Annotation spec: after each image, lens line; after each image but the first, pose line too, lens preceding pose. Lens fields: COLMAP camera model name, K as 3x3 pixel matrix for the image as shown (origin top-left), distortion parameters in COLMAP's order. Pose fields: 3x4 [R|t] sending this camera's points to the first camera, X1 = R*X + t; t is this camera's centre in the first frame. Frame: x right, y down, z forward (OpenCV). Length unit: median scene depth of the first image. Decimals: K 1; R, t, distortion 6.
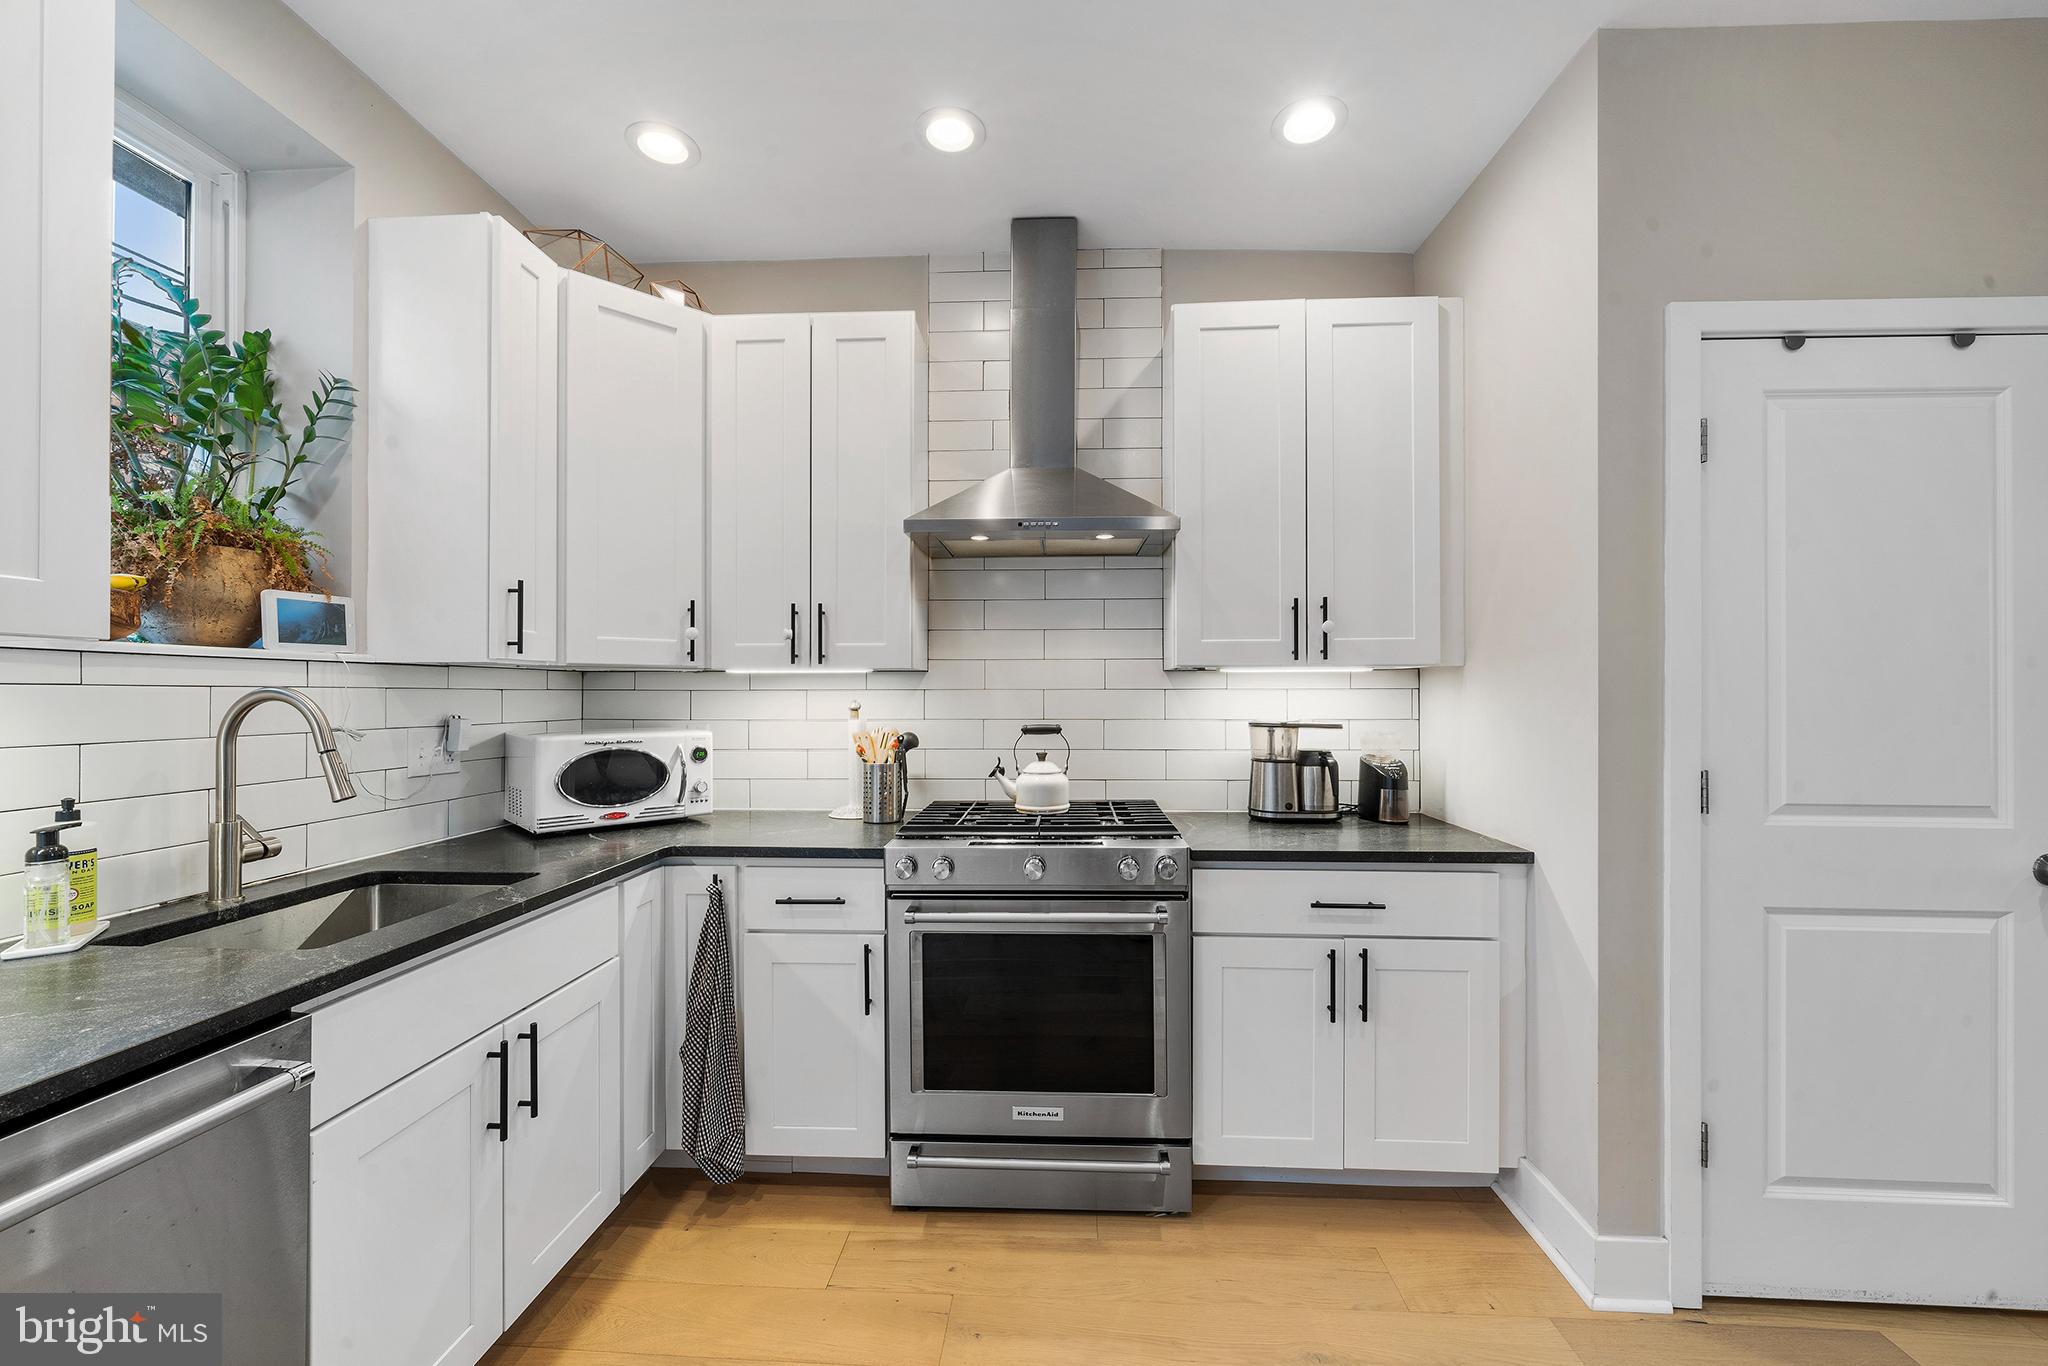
lens RADIAL K [[758.7, 0, 1006.5], [0, 758.7, 698.4], [0, 0, 1]] dist [-0.003997, 0.000346]
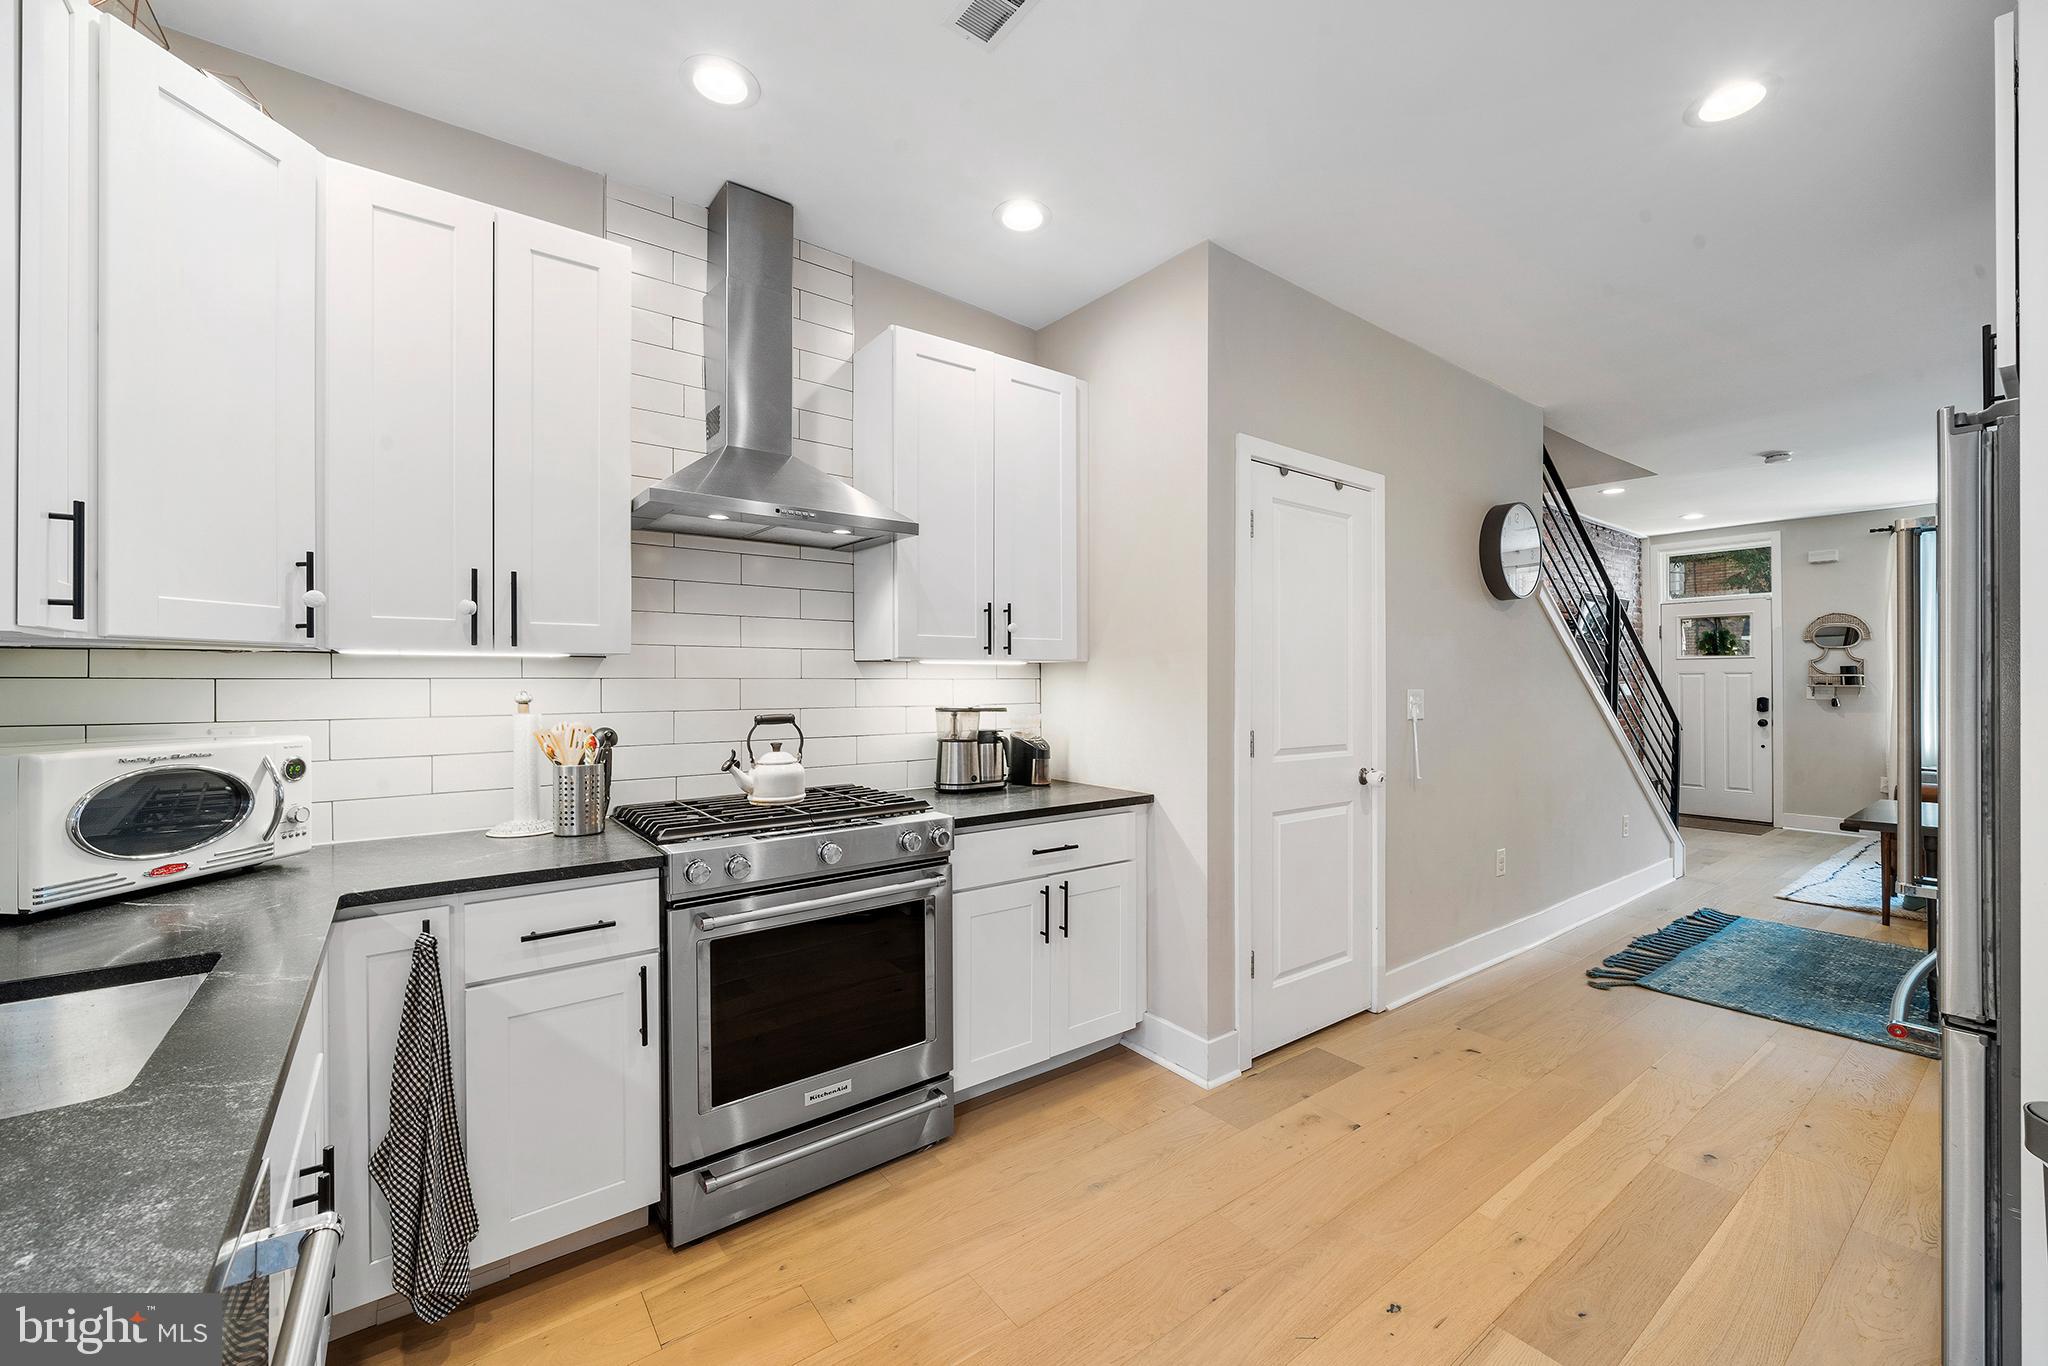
lens RADIAL K [[809.6, 0, 985.5], [0, 809.6, 690.2], [0, 0, 1]] dist [-0.002500, -0.000108]
pose [[0.779949, -0.006613, 0.625808, -0.459616], [0.004758, 0.999978, 0.004637, -0.000015], [-0.625825, -0.000639, 0.779963, 0.013993]]
